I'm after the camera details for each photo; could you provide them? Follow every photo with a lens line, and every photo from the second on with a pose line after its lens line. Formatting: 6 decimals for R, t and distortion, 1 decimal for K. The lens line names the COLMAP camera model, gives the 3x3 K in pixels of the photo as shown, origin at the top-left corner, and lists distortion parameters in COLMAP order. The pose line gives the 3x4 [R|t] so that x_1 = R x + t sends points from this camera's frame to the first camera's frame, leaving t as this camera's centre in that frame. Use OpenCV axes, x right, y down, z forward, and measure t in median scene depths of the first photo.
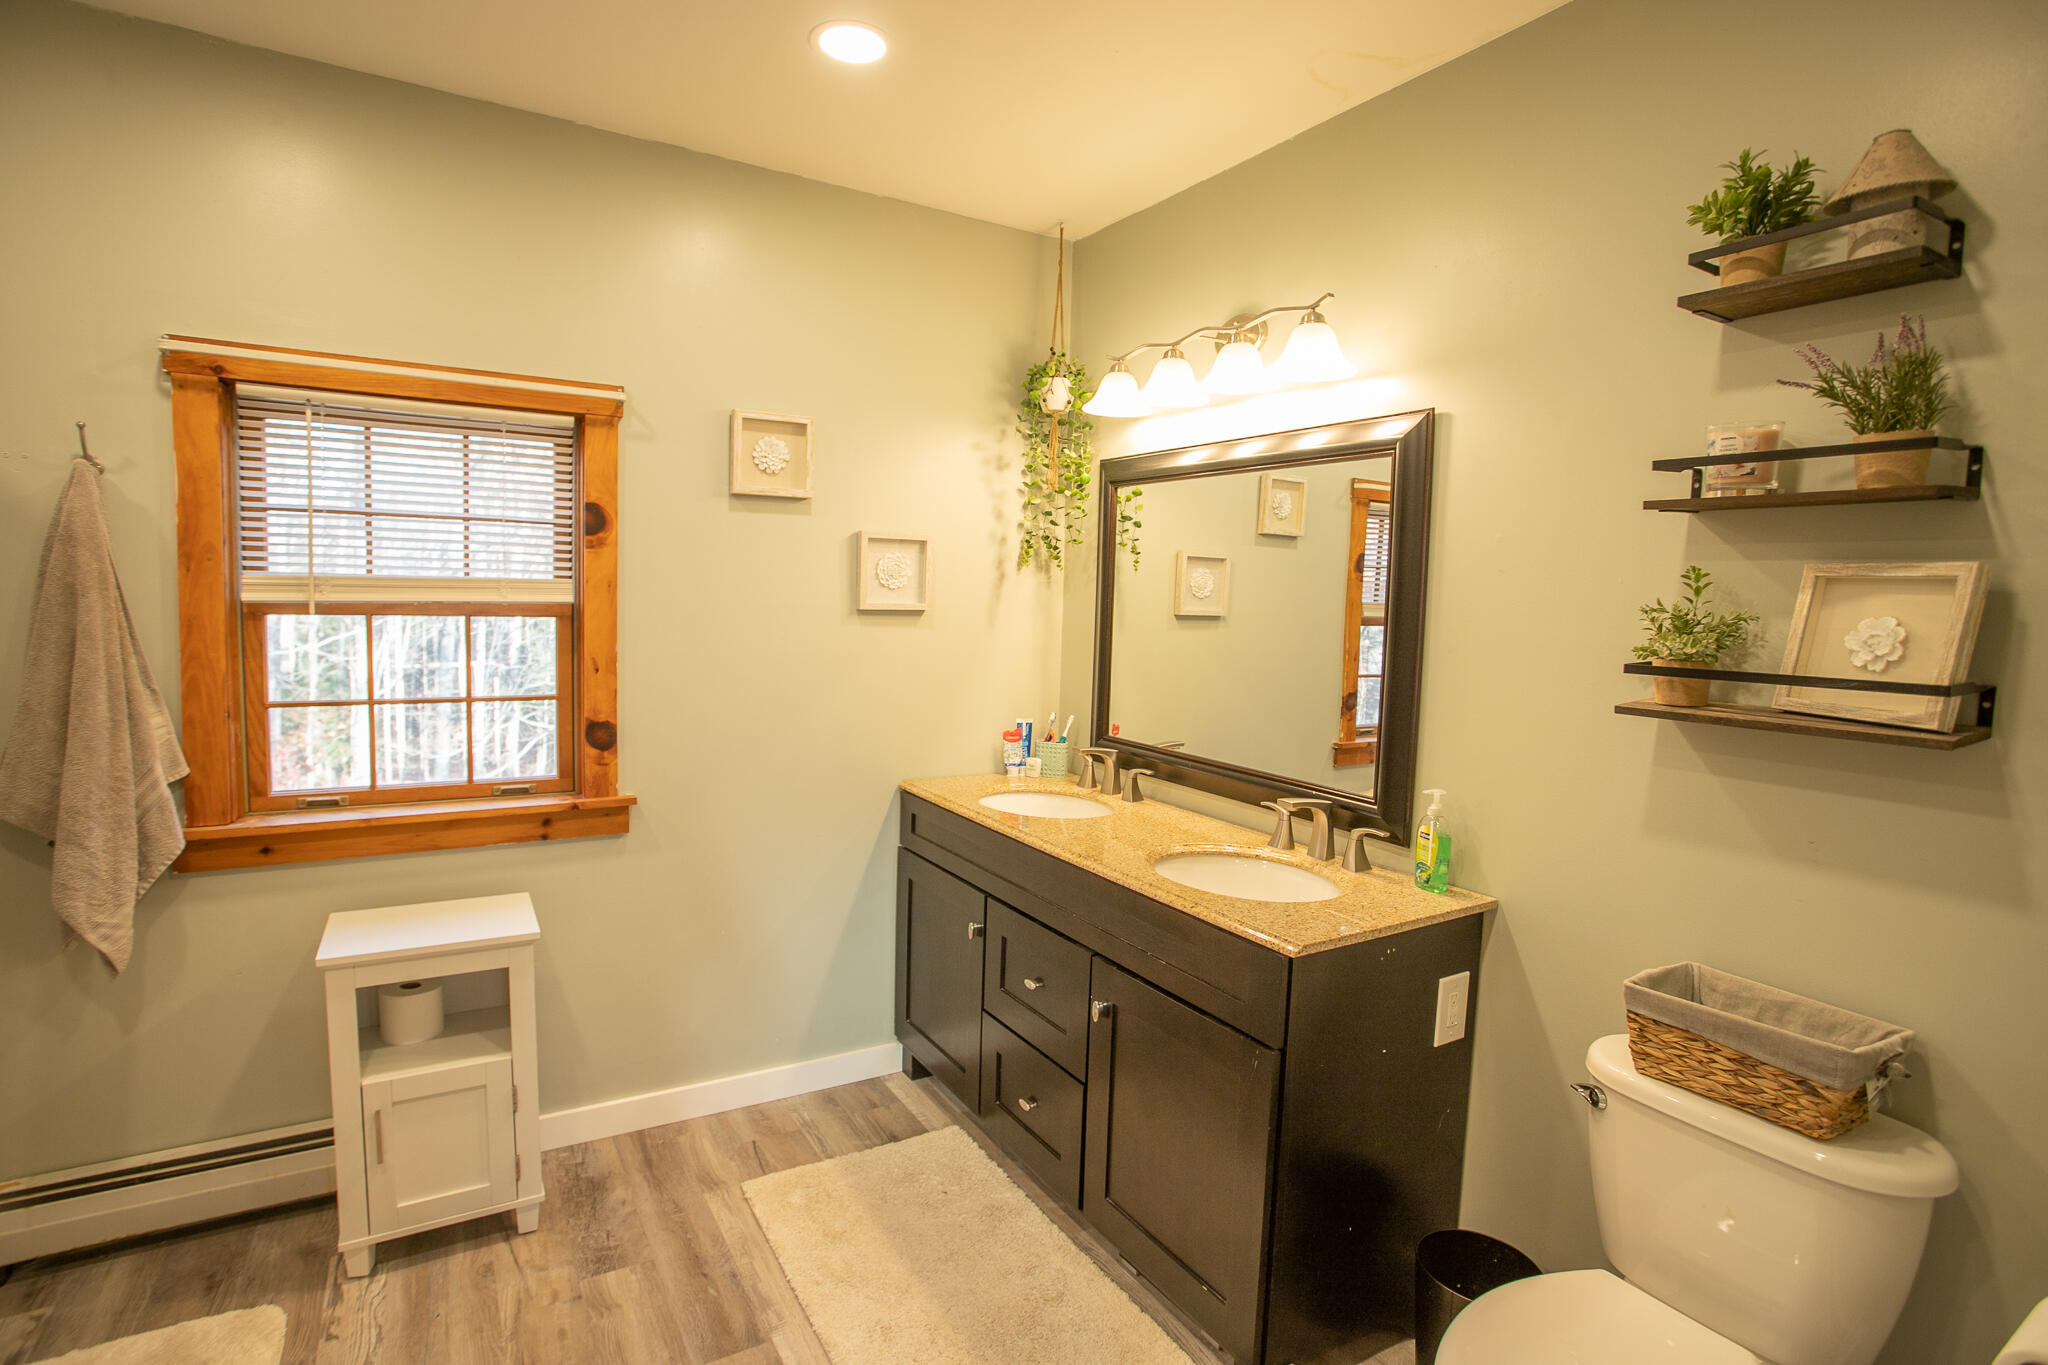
lens RADIAL K [[998.9, 0, 1018.3], [0, 998.9, 675.5], [0, 0, 1]] dist [-0.075592, 0.034968]
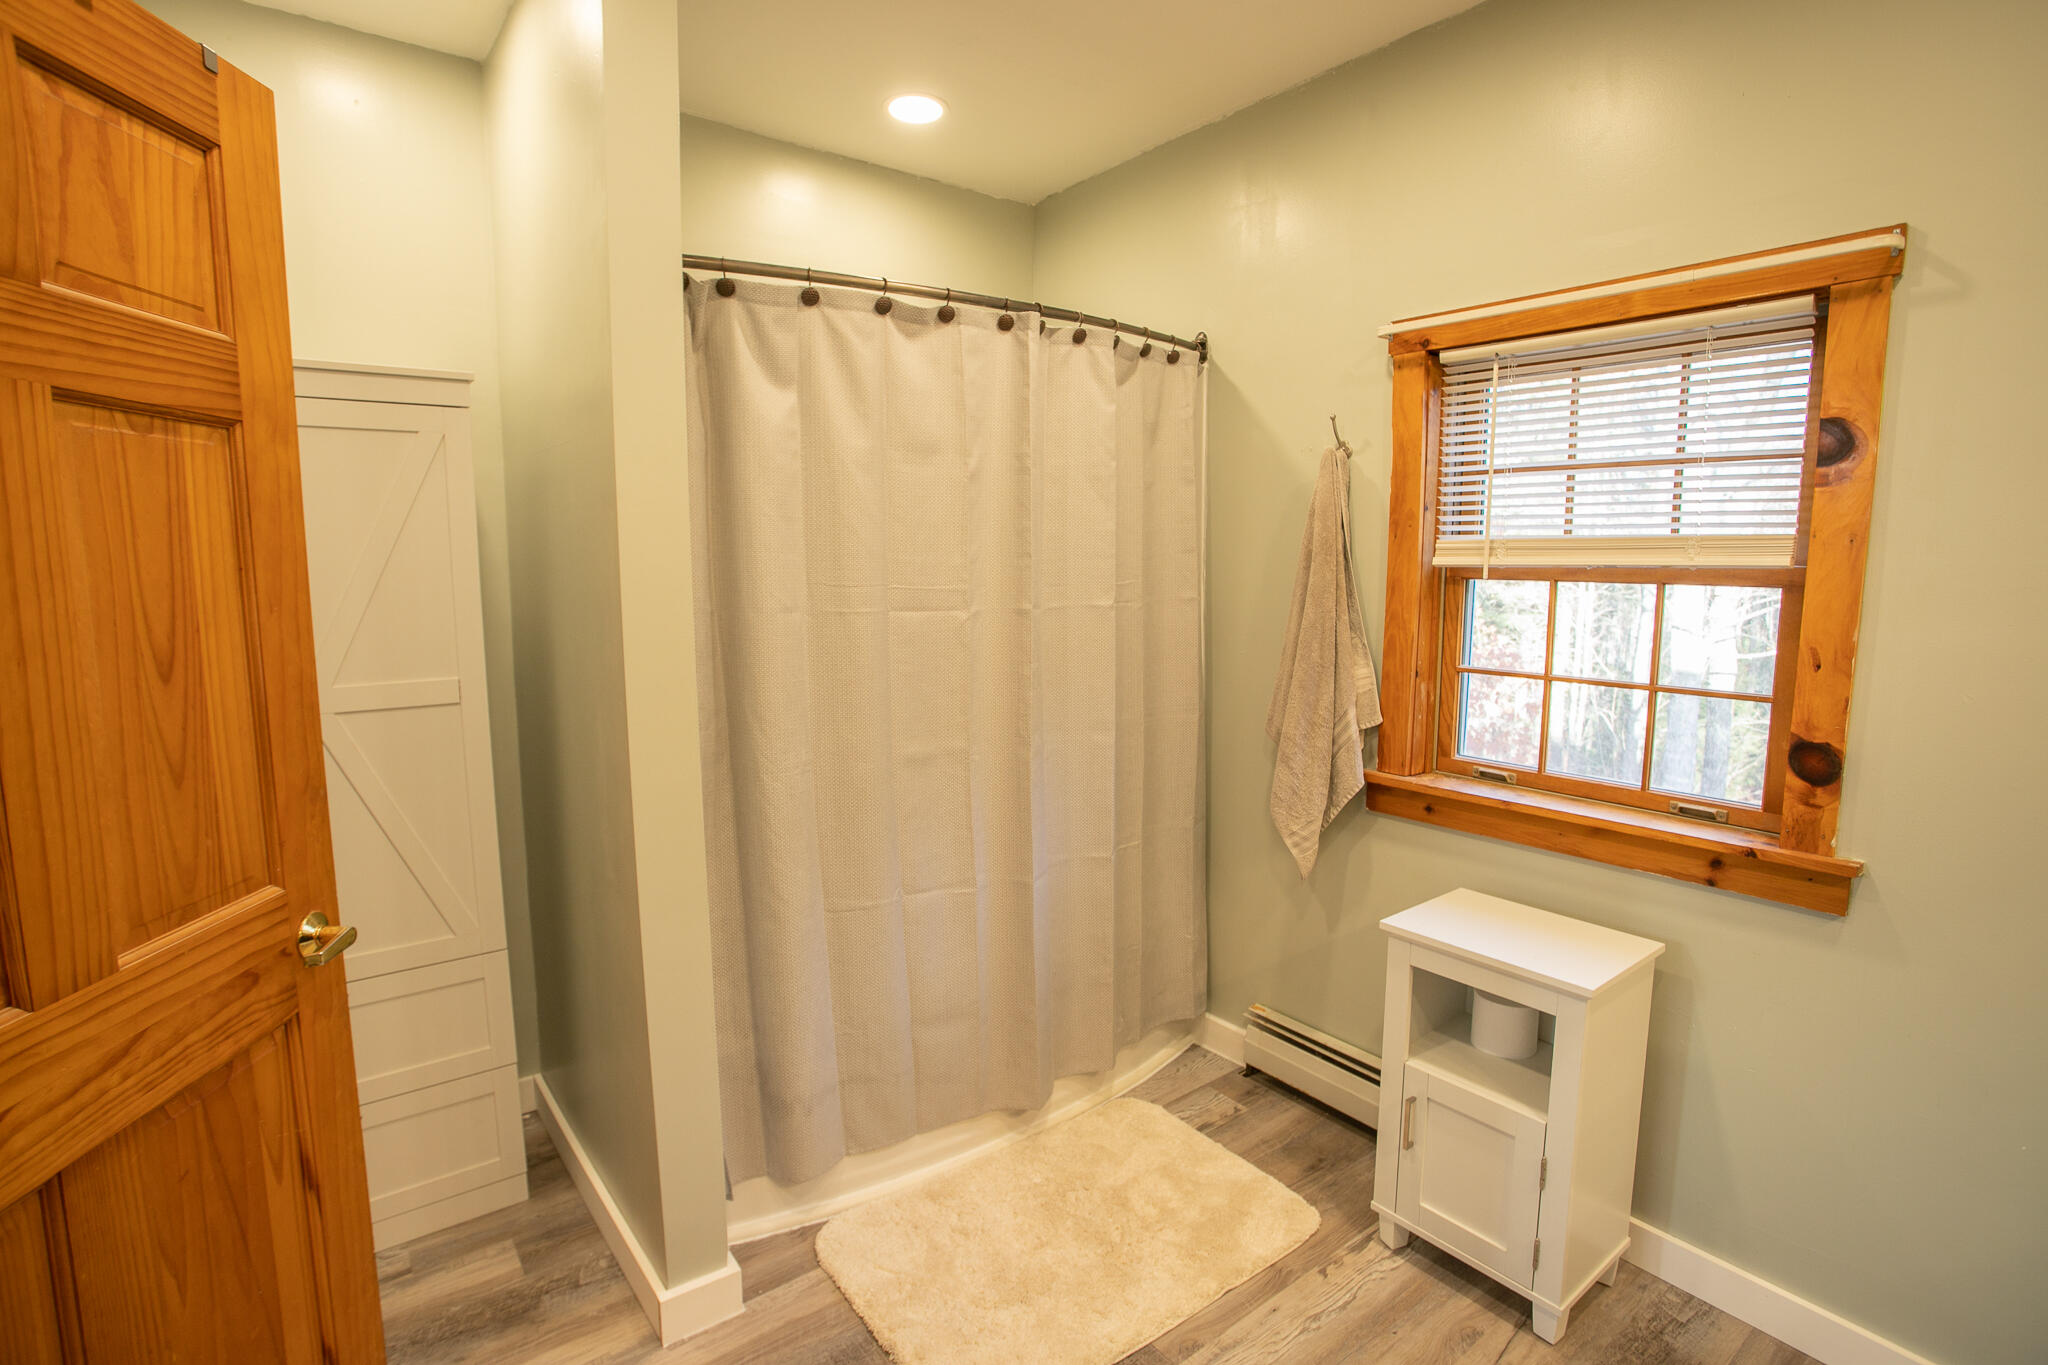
lens RADIAL K [[998.9, 0, 1018.3], [0, 998.9, 675.5], [0, 0, 1]] dist [-0.075592, 0.034968]
pose [[0.108654, 0.097574, -0.989279, 0.194093], [-0.072263, 0.993313, 0.090035, -0.022169], [0.991450, 0.061706, 0.114979, 0.431093]]
